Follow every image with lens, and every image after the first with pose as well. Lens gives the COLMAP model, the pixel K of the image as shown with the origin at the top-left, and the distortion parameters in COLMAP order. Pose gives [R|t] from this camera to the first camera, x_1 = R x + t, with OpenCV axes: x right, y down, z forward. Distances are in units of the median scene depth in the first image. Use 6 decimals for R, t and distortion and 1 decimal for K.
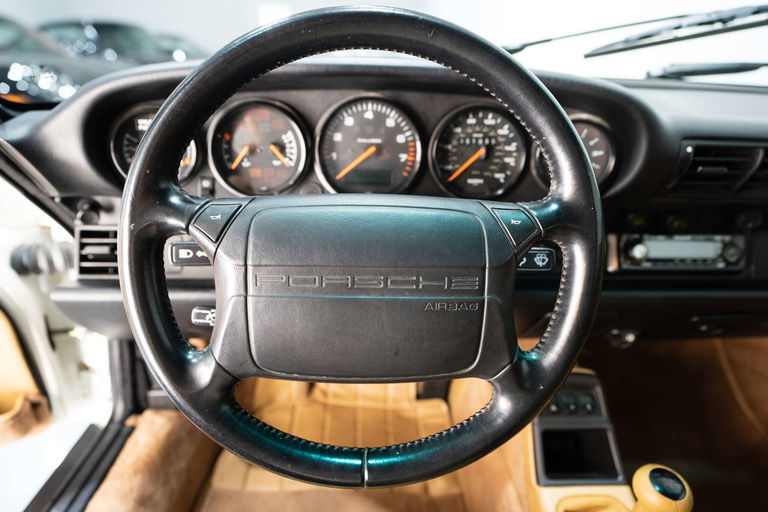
lens RADIAL K [[477.3, 0, 383.2], [0, 477.3, 254.0], [0, 0, 1]] dist [-0.004942, 0.002639]
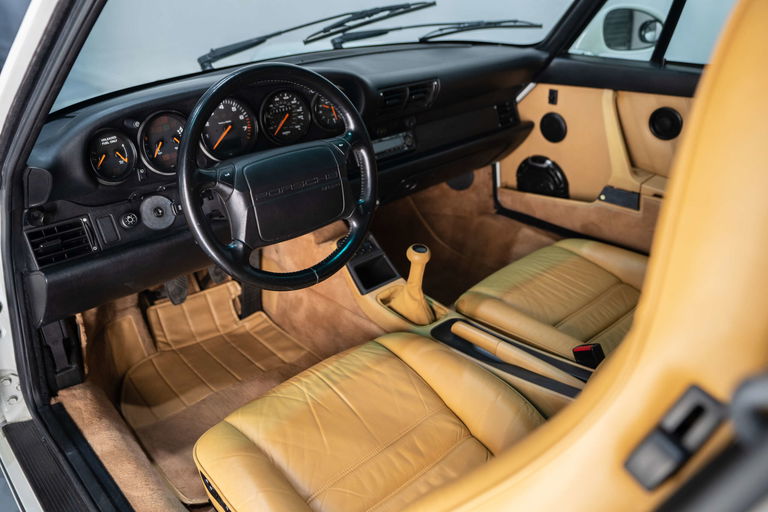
lens RADIAL K [[631.4, 0, 383.9], [0, 631.4, 257.1], [0, 0, 1]] dist [0.057637, 0.000383]
pose [[0.772417, -0.324439, 0.545996, -0.956965], [0.290655, 0.944947, 0.150314, 0.031789], [-0.564705, 0.042592, 0.824193, -1.099740]]
